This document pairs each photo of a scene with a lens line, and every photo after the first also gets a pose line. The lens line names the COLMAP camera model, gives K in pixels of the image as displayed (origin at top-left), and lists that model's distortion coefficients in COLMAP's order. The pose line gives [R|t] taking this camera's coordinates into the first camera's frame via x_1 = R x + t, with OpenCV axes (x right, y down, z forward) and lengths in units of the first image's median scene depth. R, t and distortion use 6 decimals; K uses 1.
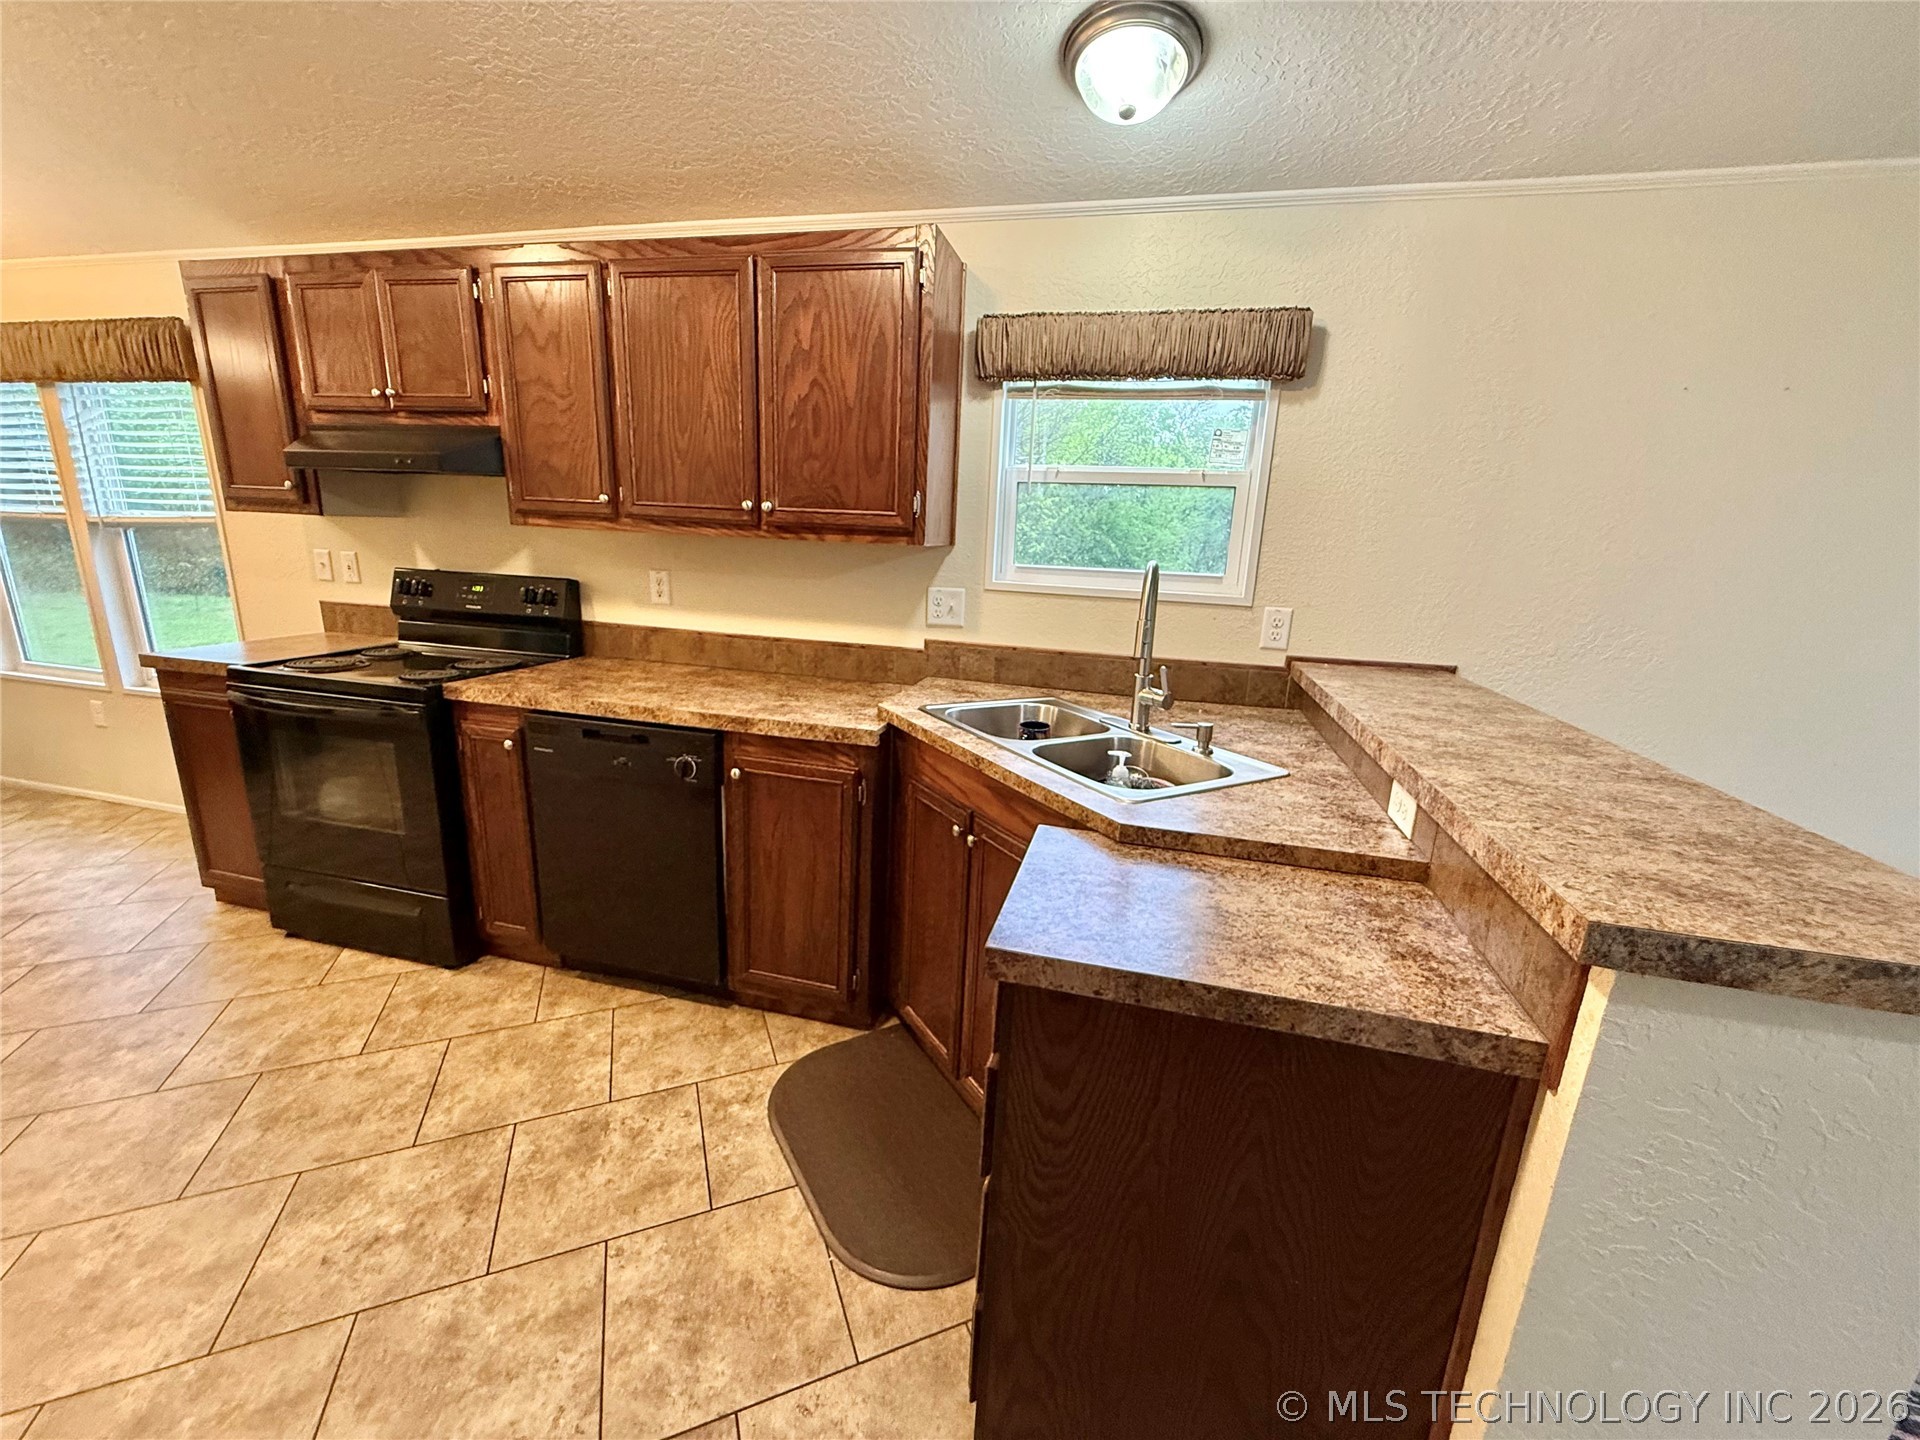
lens RADIAL K [[766.8, 0, 957.4], [0, 766.8, 718.5], [0, 0, 1]] dist [0.001389, -0.000401]
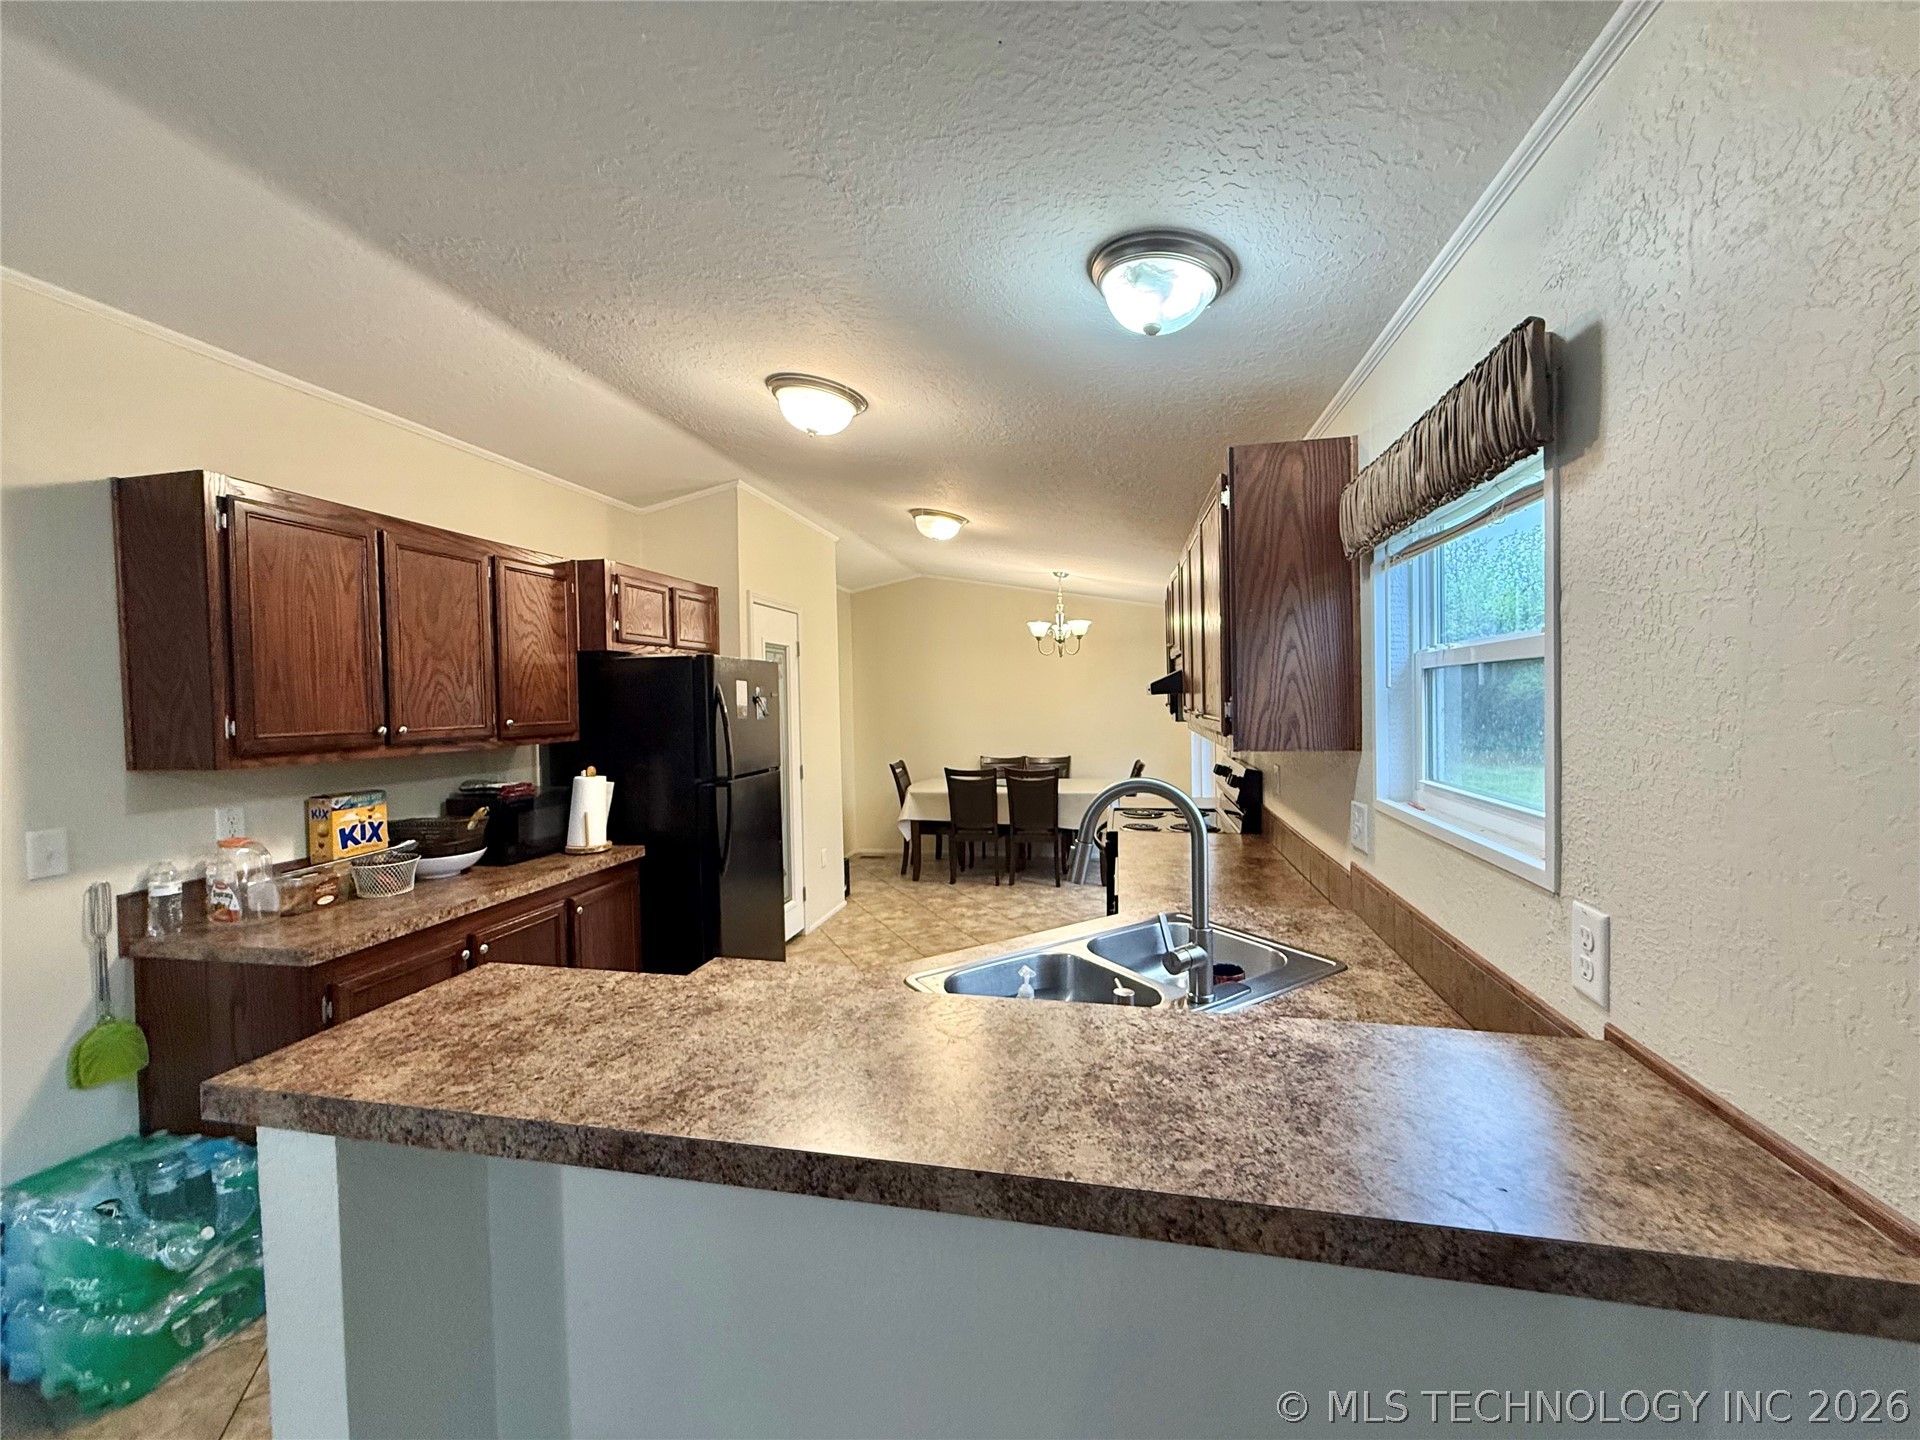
lens RADIAL K [[766.8, 0, 960.7], [0, 766.8, 714.6], [0, 0, 1]] dist [0.001389, -0.000401]
pose [[0.037187, -0.019342, -0.999121, 0.810985], [-0.216971, 0.975806, -0.026967, -0.153725], [0.975470, 0.217783, 0.032091, 0.571044]]
